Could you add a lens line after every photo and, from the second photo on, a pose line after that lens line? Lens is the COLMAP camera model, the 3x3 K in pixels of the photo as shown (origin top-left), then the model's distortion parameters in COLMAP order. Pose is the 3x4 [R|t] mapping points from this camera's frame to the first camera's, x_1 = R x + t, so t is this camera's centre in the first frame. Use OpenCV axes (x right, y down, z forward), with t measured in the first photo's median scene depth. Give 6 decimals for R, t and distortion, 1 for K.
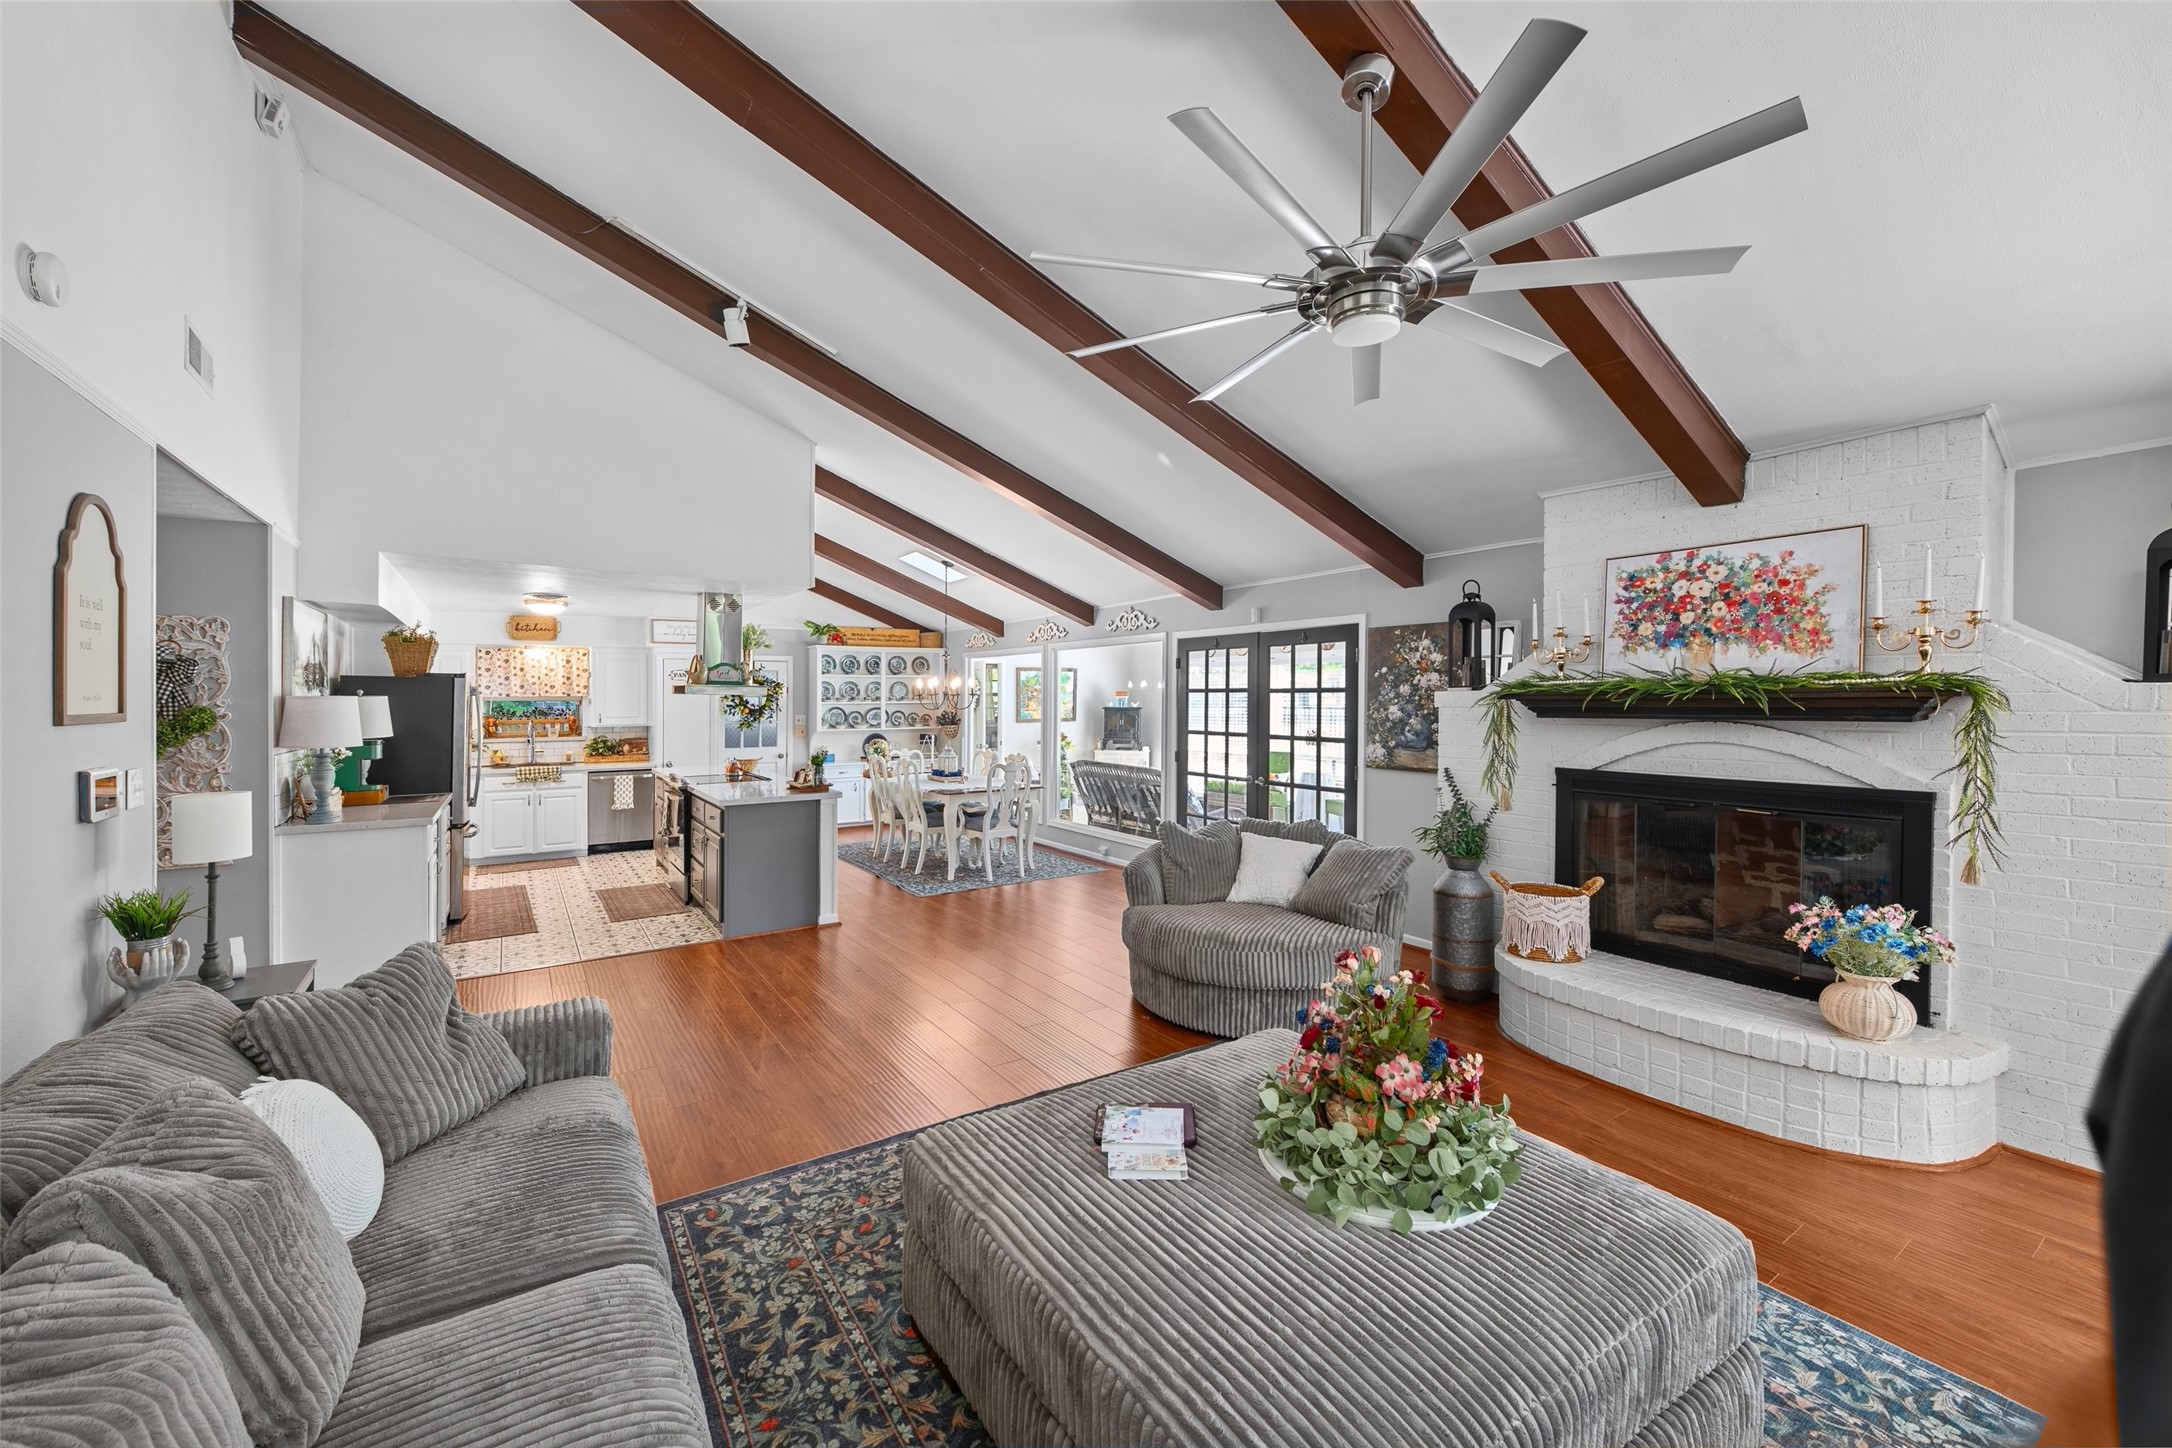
lens RADIAL K [[858.4, 0, 1074.3], [0, 858.4, 689.1], [0, 0, 1]] dist [-0.000761, -0.000119]
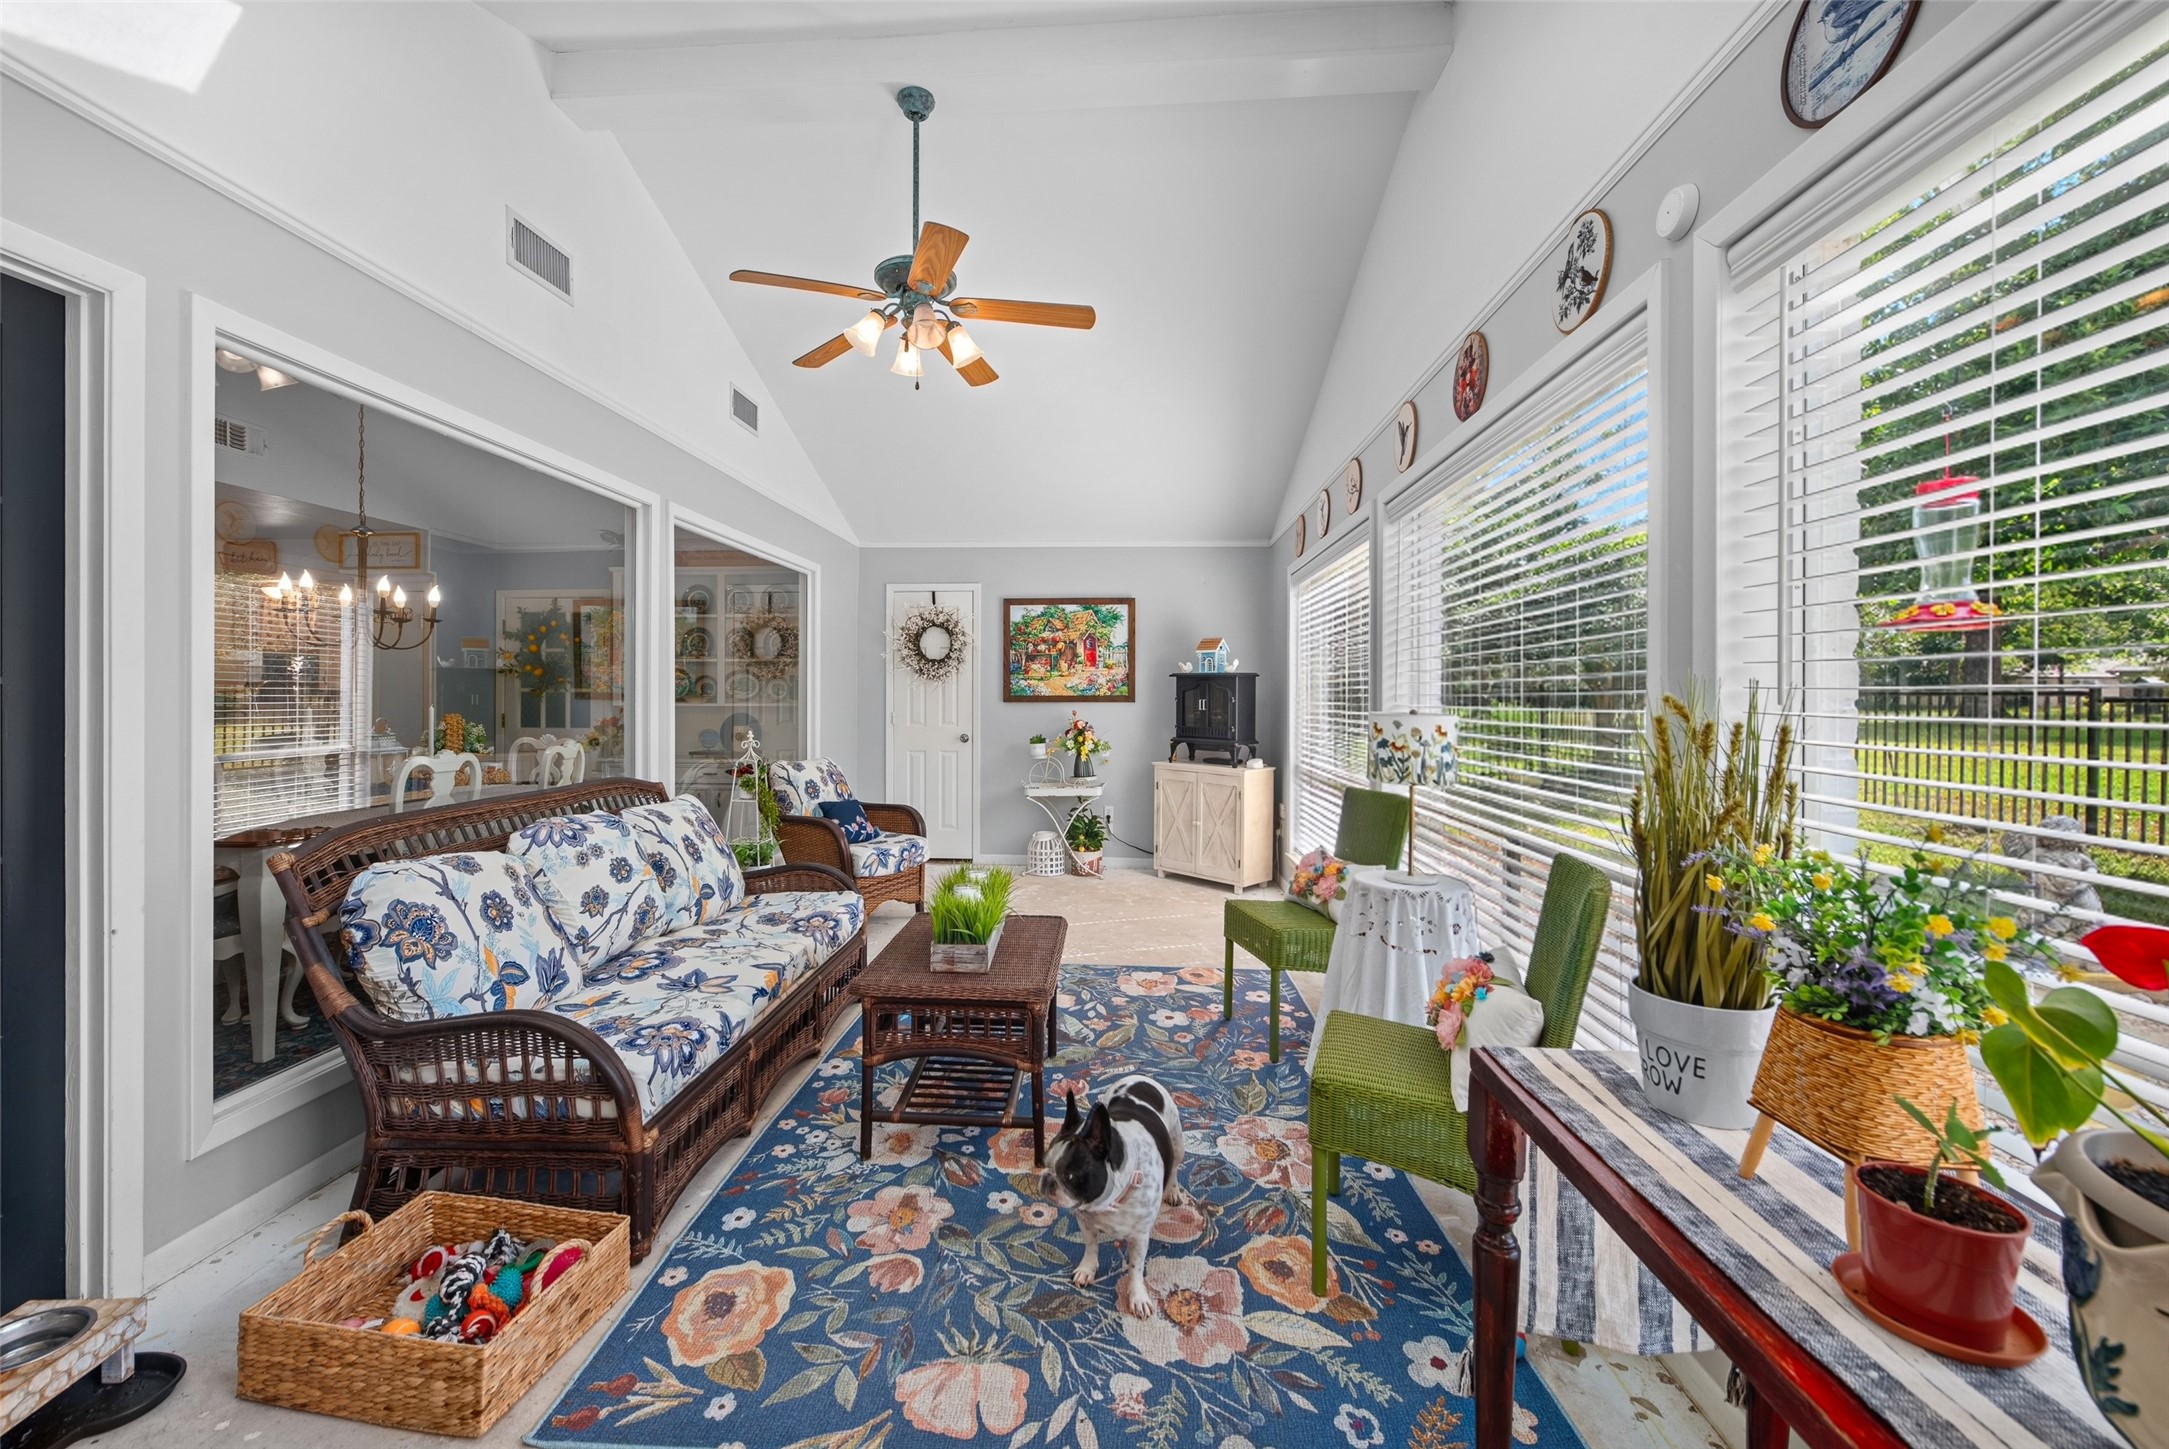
lens RADIAL K [[857.2, 0, 1070.6], [0, 857.2, 706.4], [0, 0, 1]] dist [-0.000761, -0.000119]
pose [[0.798532, 0.012906, -0.601815, 0.649095], [-0.000294, 0.999778, 0.021051, 0.068601], [0.601953, -0.016633, 0.798358, 1.319208]]
